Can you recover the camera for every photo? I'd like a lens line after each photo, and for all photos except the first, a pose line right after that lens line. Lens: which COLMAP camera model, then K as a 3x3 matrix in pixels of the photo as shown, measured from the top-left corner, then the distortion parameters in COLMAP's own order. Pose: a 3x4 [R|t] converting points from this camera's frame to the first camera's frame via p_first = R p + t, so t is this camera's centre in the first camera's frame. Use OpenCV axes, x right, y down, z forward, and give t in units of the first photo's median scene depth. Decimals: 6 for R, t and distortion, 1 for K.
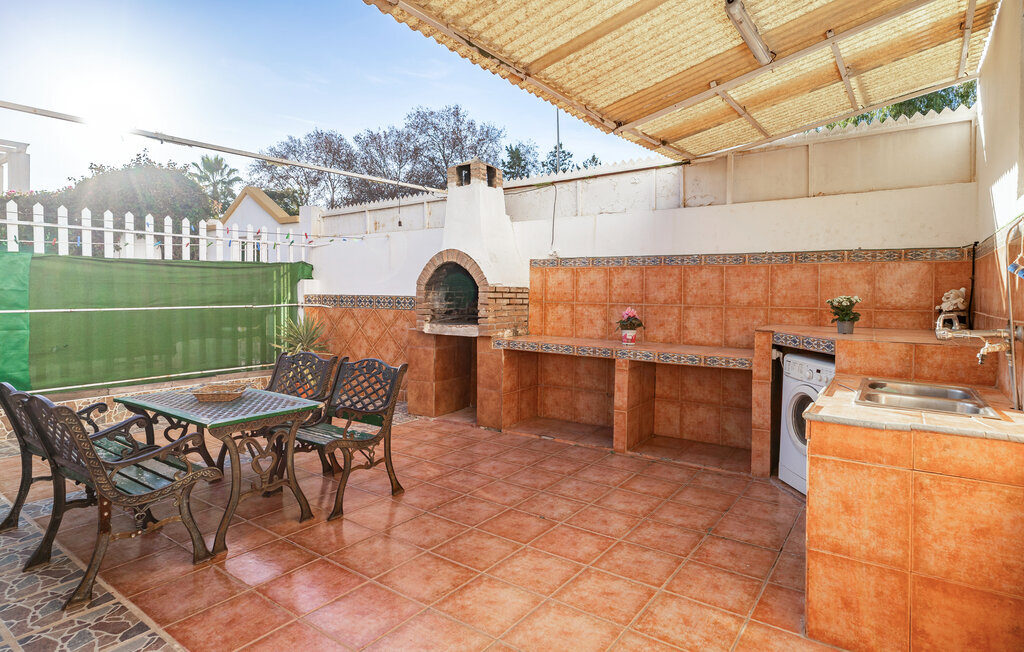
lens RADIAL K [[541.9, 0, 506.1], [0, 541.9, 296.6], [0, 0, 1]] dist [-0.001925, 0.000351]
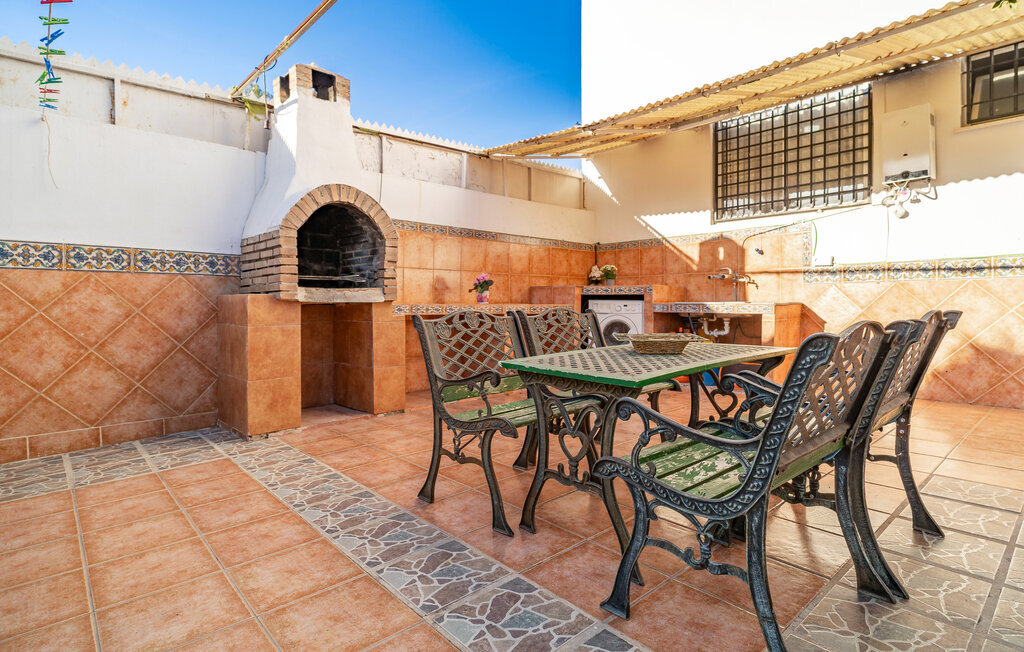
lens RADIAL K [[535.6, 0, 512.5], [0, 535.6, 307.5], [0, 0, 1]] dist [-0.005574, -0.000856]
pose [[0.198041, -0.018242, 0.980024, -0.788241], [0.012652, 0.999791, 0.016053, 0.071205], [-0.980112, 0.009220, 0.198230, 0.650268]]
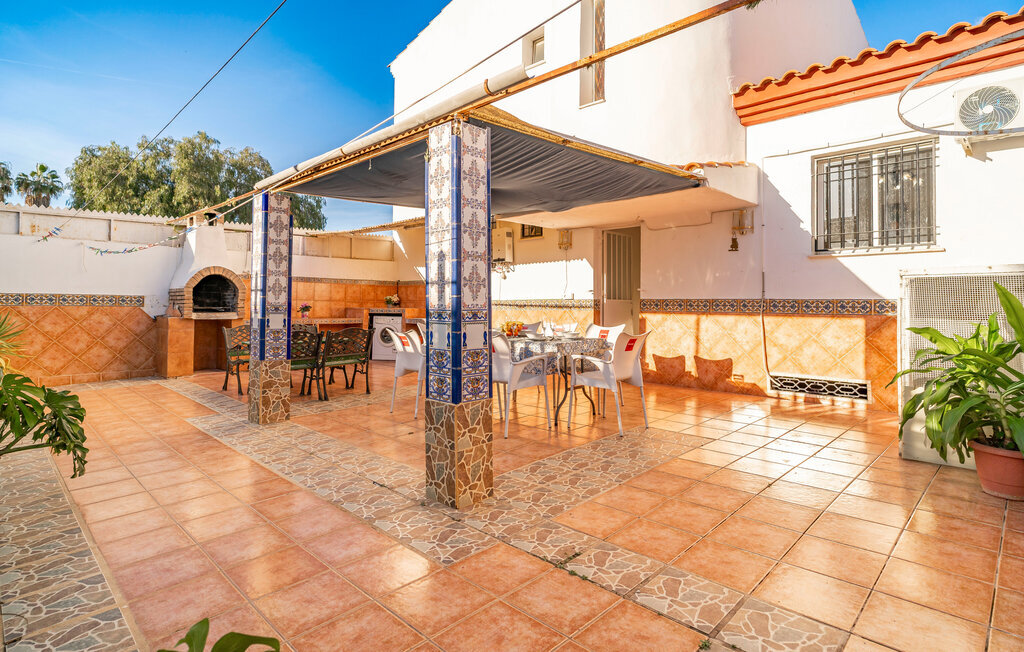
lens RADIAL K [[535.9, 0, 517.6], [0, 535.9, 293.2], [0, 0, 1]] dist [-0.005553, -0.000539]
pose [[0.132733, 0.015014, 0.991038, -1.611279], [0.002608, 0.999877, -0.015498, 0.020937], [-0.991148, 0.004642, 0.132678, -0.109670]]
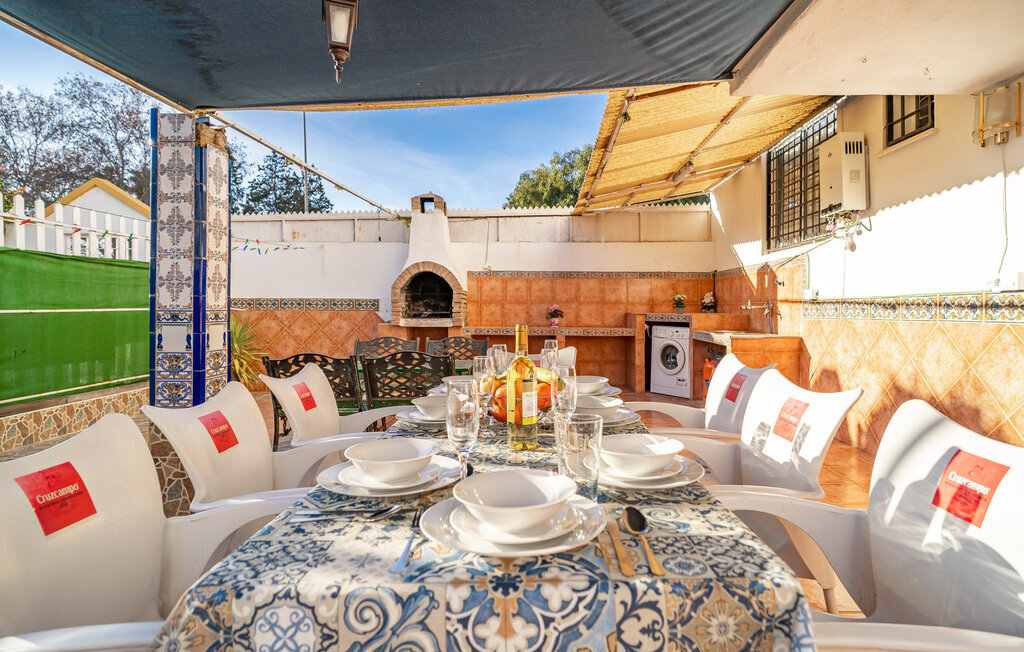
lens RADIAL K [[535.5, 0, 523.7], [0, 535.5, 299.7], [0, 0, 1]] dist [-0.002015, 0.000541]
pose [[0.823373, 0.001353, 0.567499, -0.663236], [0.008512, 0.999855, -0.014734, 0.027401], [-0.567437, 0.016963, 0.823242, -0.209864]]
